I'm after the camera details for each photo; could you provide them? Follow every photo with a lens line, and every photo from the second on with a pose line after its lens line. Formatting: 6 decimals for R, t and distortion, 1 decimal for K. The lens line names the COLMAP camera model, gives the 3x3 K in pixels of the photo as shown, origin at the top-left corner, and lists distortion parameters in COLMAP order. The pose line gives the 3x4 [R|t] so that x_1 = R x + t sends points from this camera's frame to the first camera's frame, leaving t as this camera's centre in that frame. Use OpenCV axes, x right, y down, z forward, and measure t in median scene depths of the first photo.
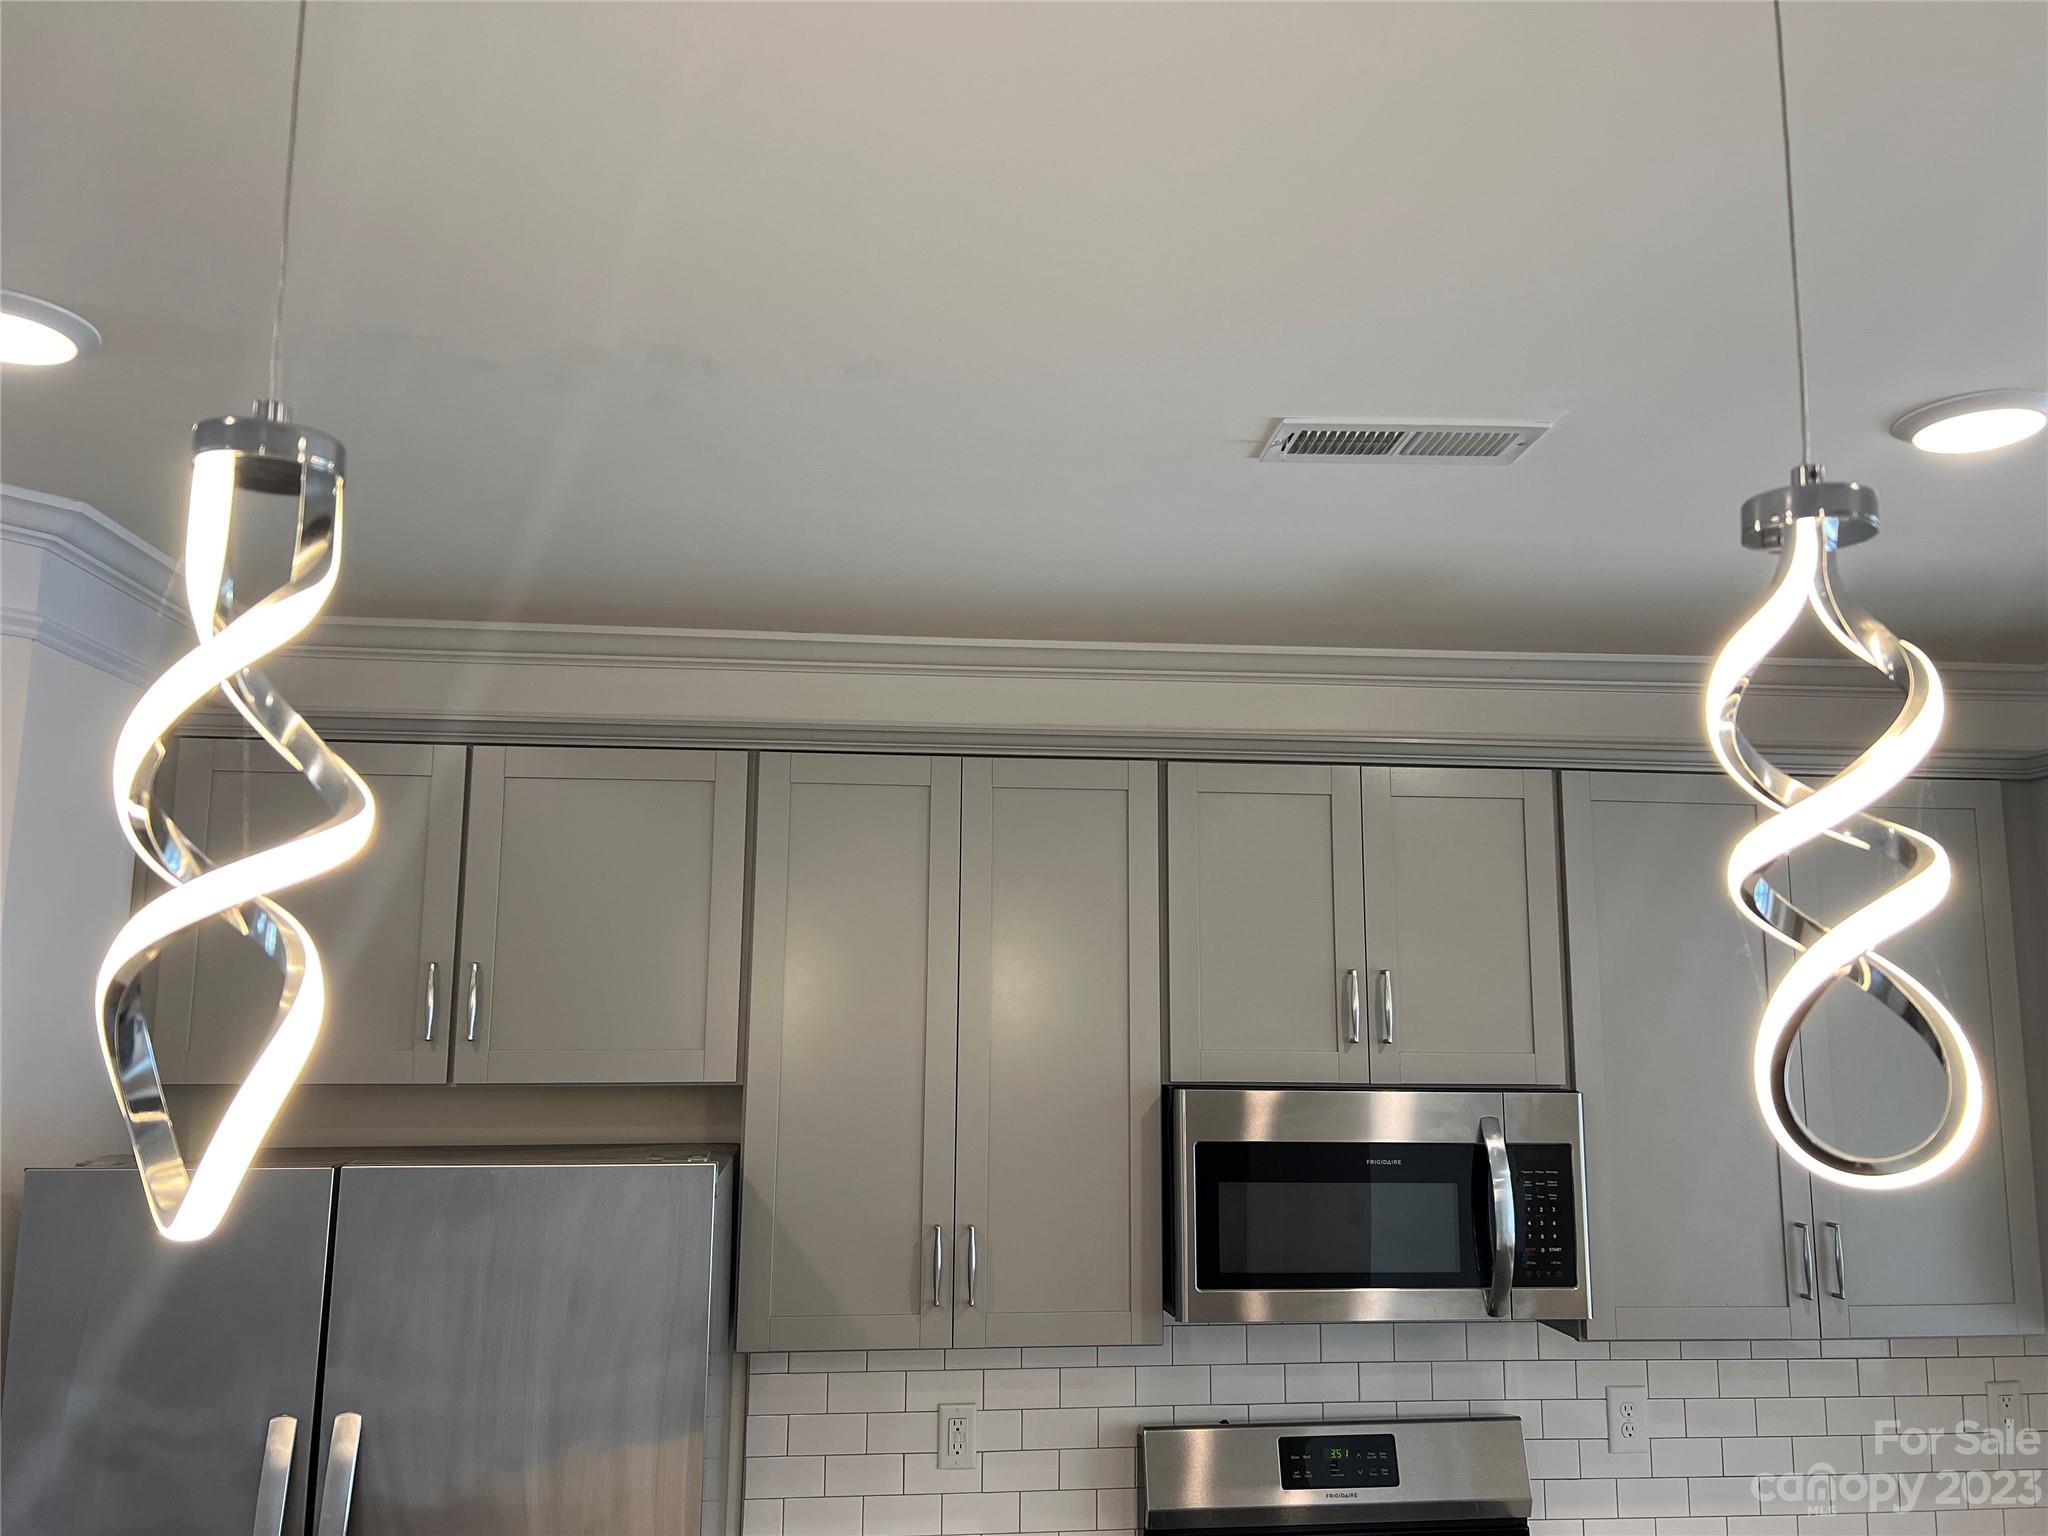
lens RADIAL K [[1534.2, 0, 1033.1], [0, 1534.2, 786.1], [0, 0, 1]] dist [0.068139, -0.077123]
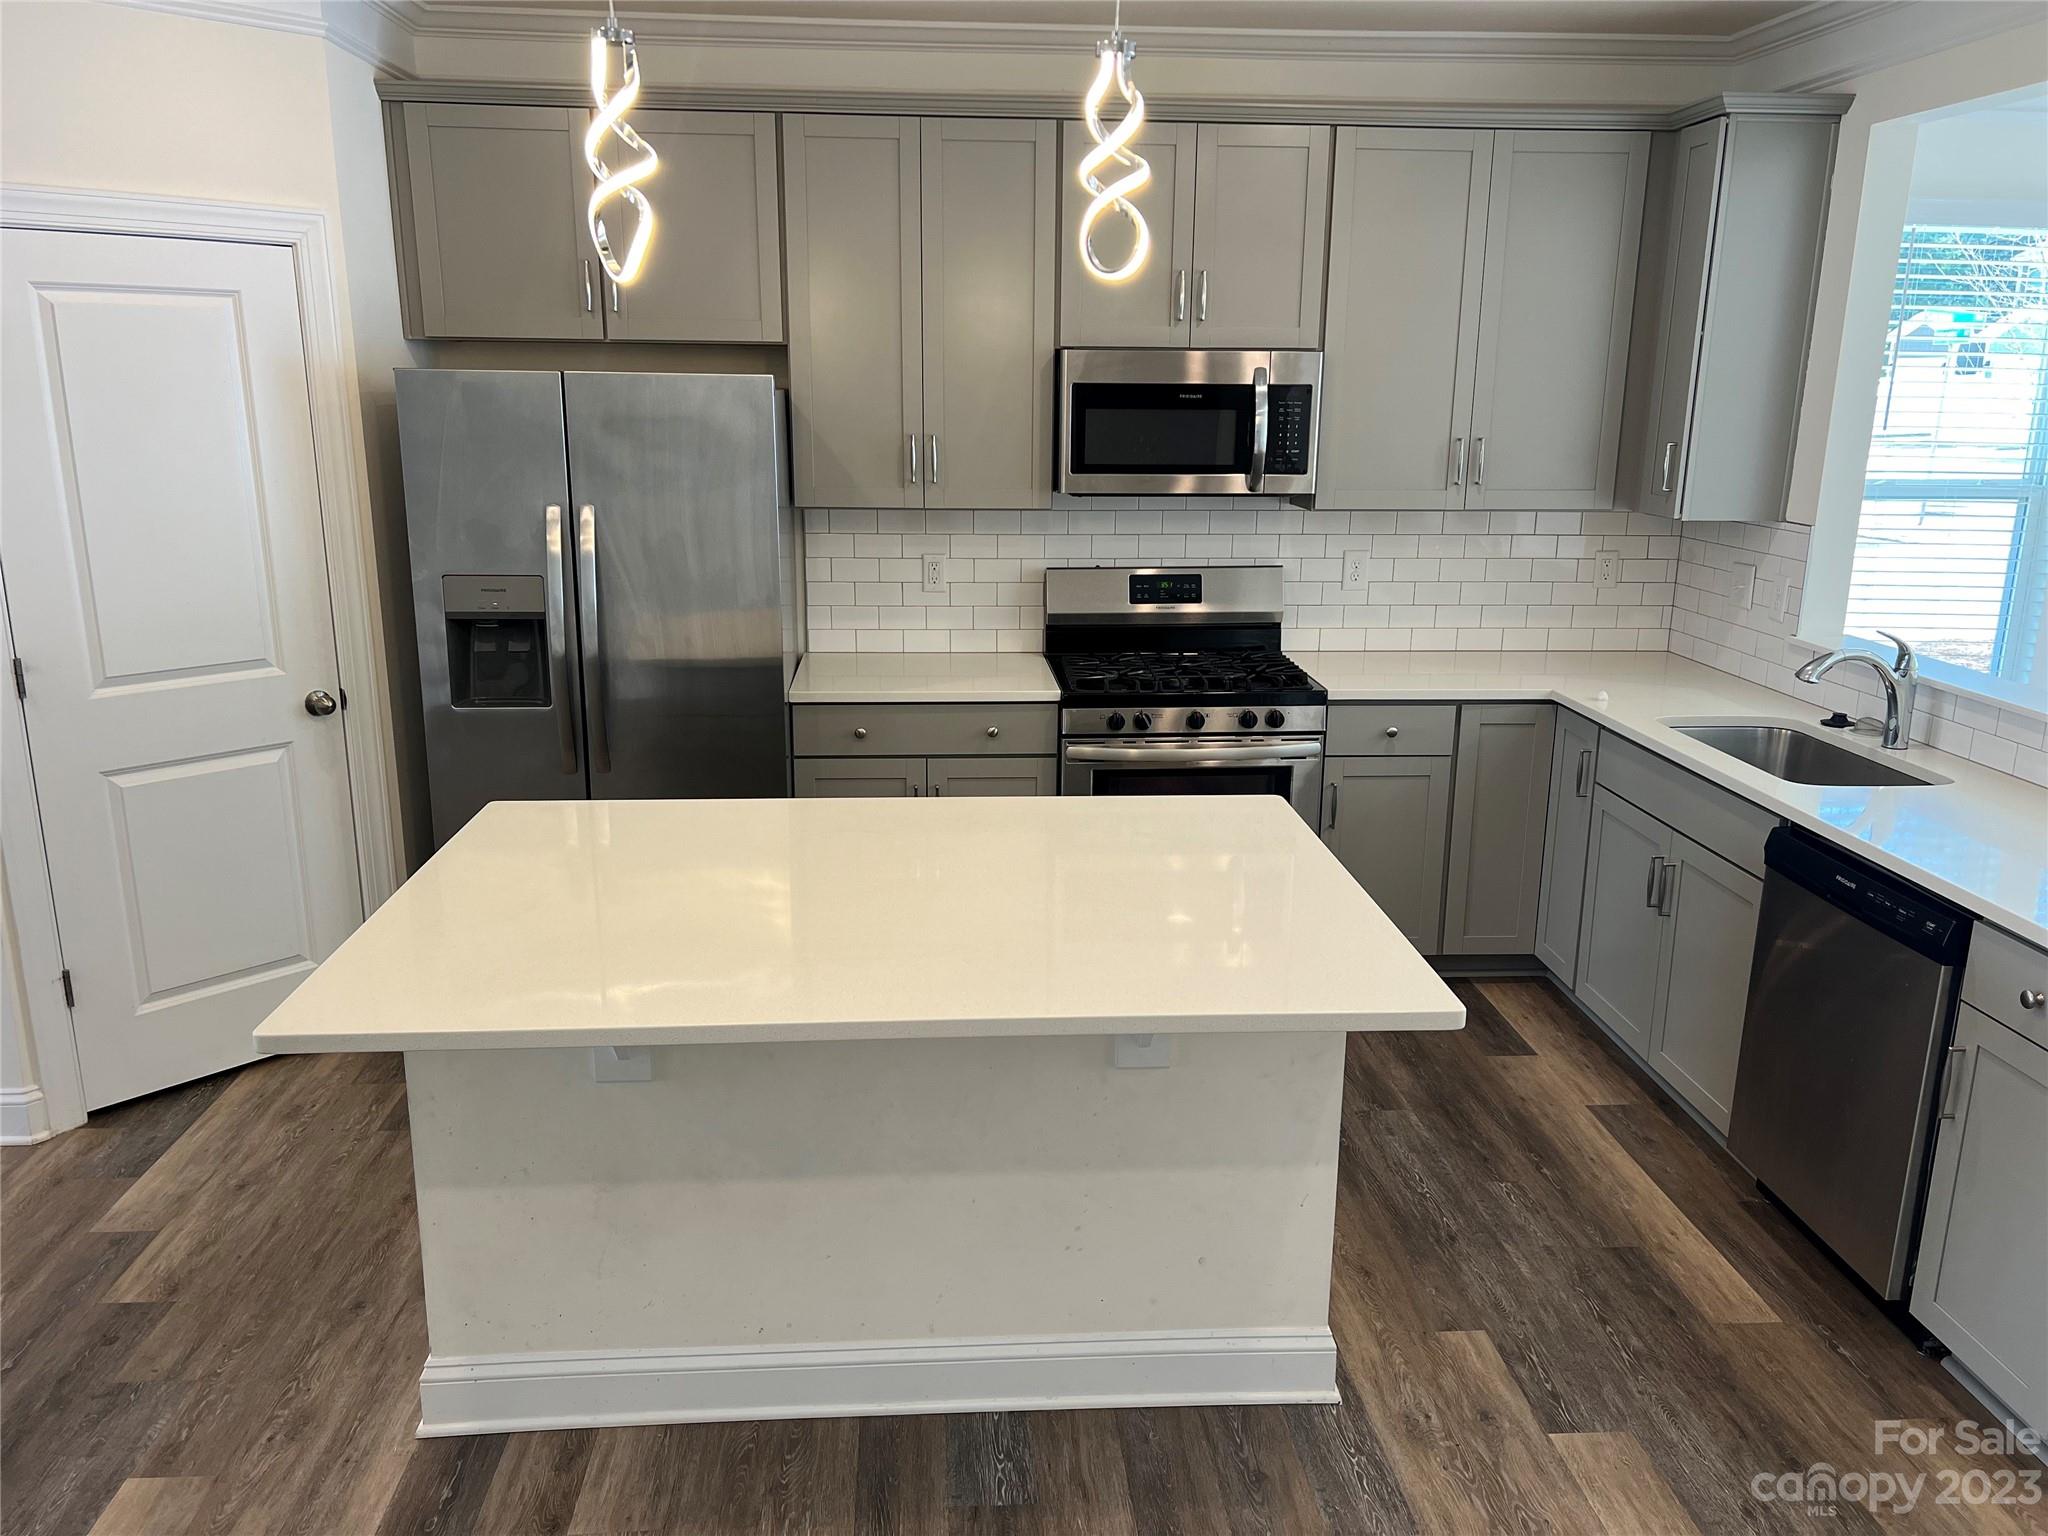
lens RADIAL K [[1534.2, 0, 1038.4], [0, 1534.2, 772.9], [0, 0, 1]] dist [0.068139, -0.077123]
pose [[0.999384, 0.012620, -0.032745, 0.126261], [0.000986, 0.922627, 0.385691, -0.012041], [0.035079, -0.385486, 0.922047, -0.618652]]
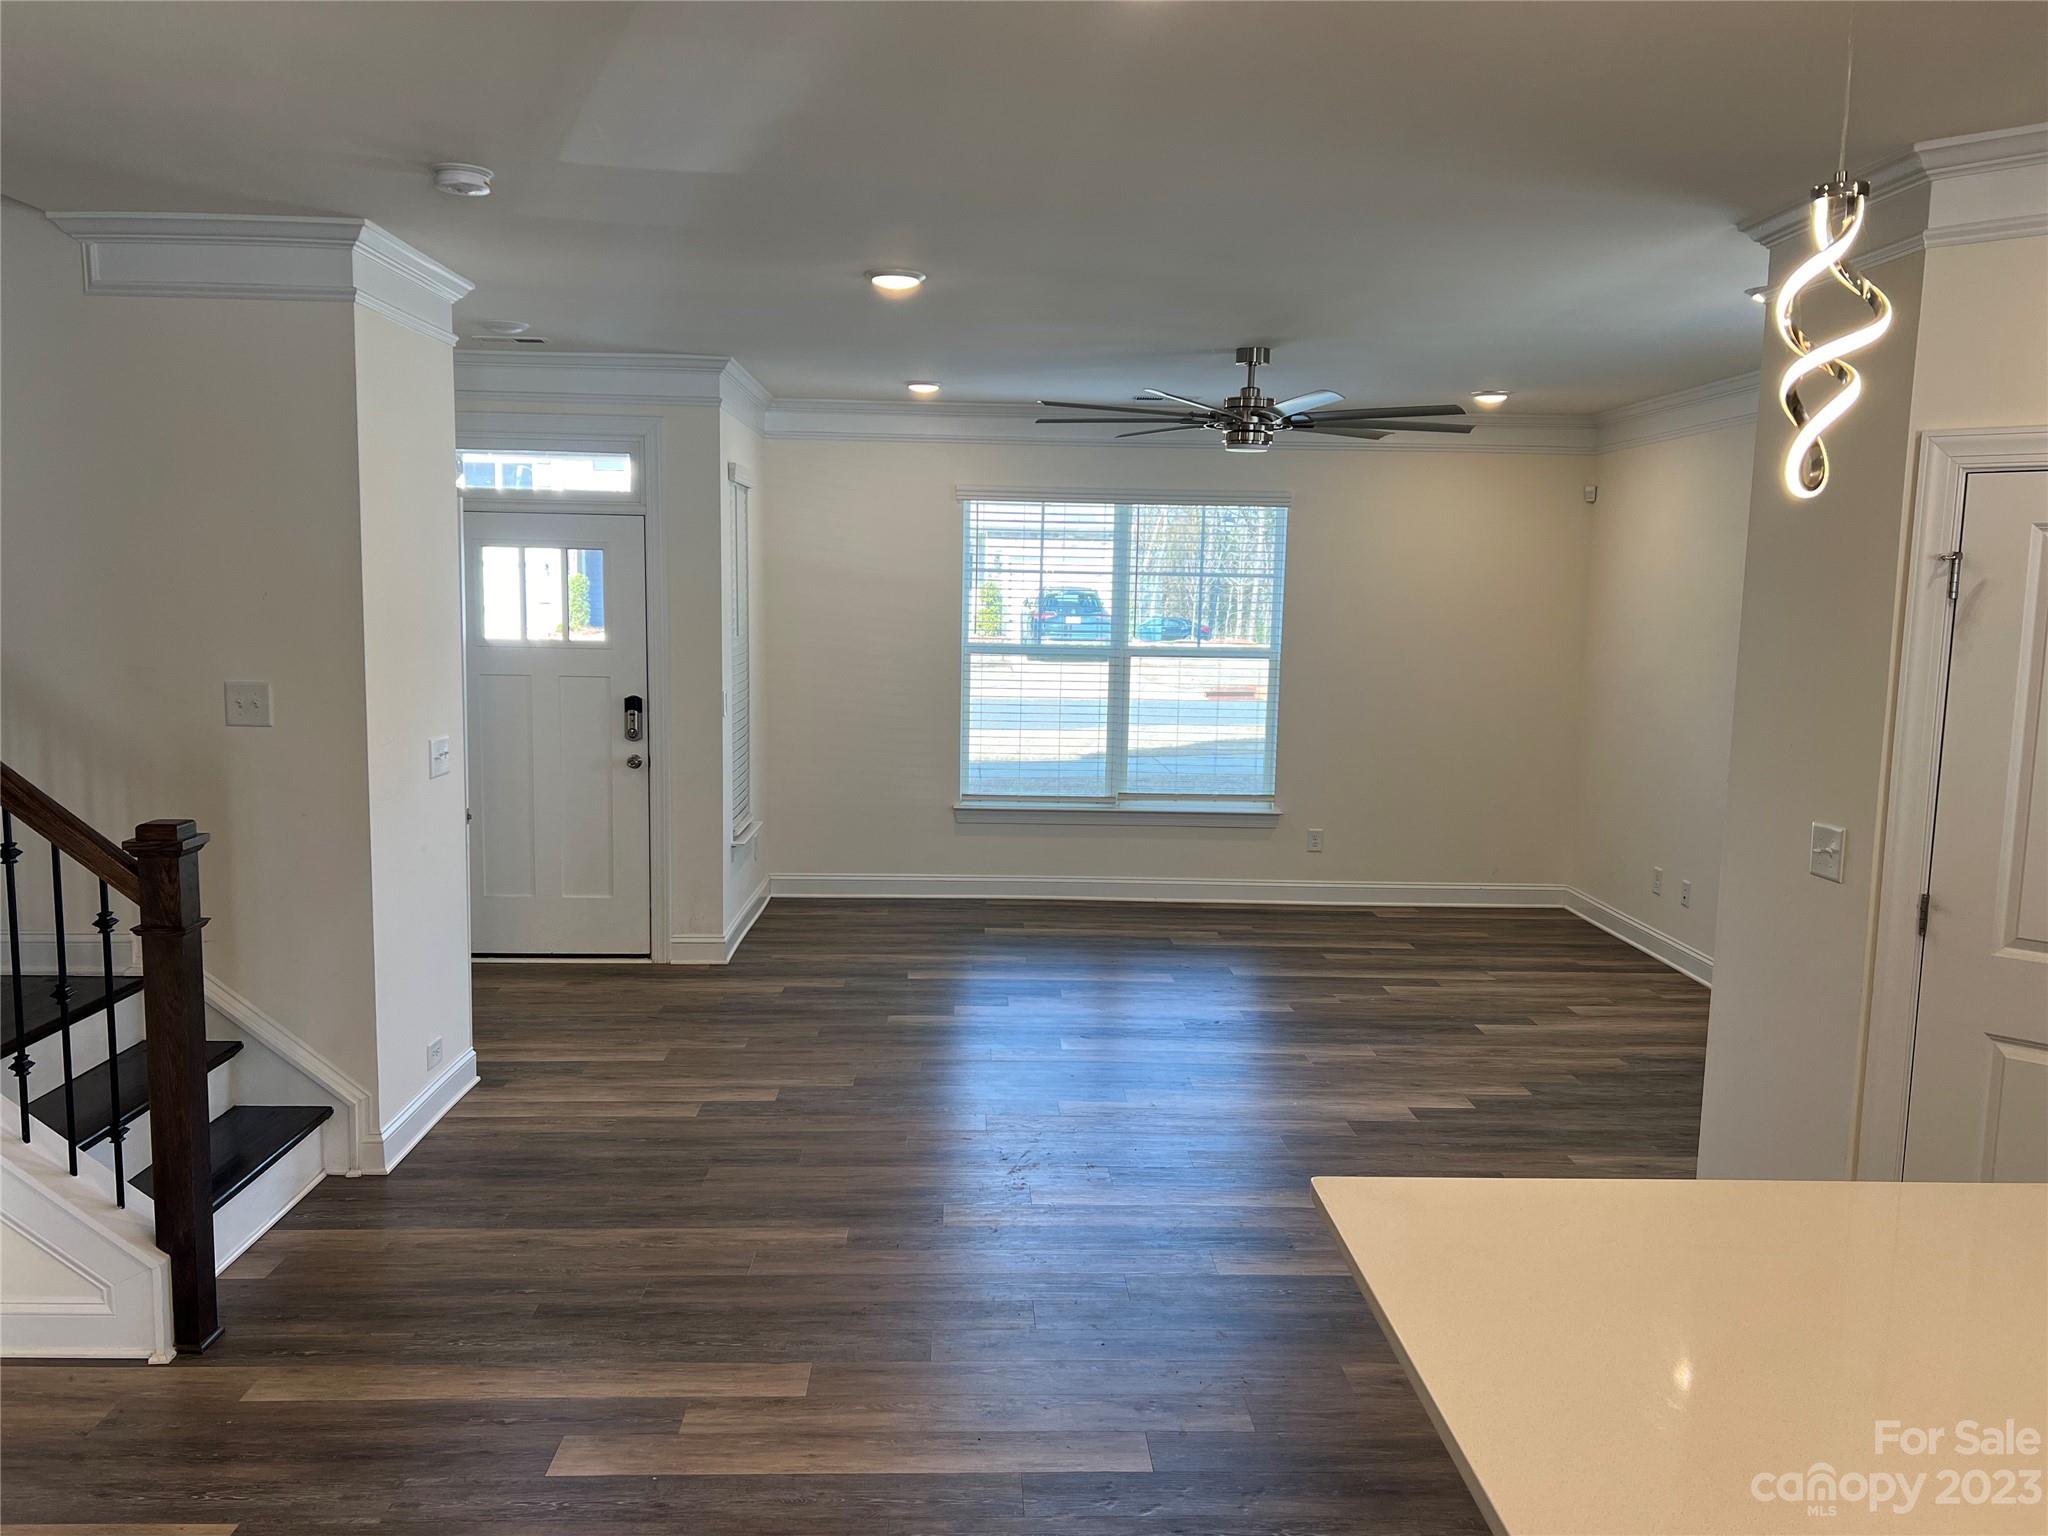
lens RADIAL K [[1534.2, 0, 1020.7], [0, 1534.2, 773.7], [0, 0, 1]] dist [0.068139, -0.077123]
pose [[-0.082750, 0.101981, -0.991339, 0.543969], [0.123061, 0.988183, 0.091384, 0.087009], [0.988943, -0.114433, -0.094322, -0.046084]]
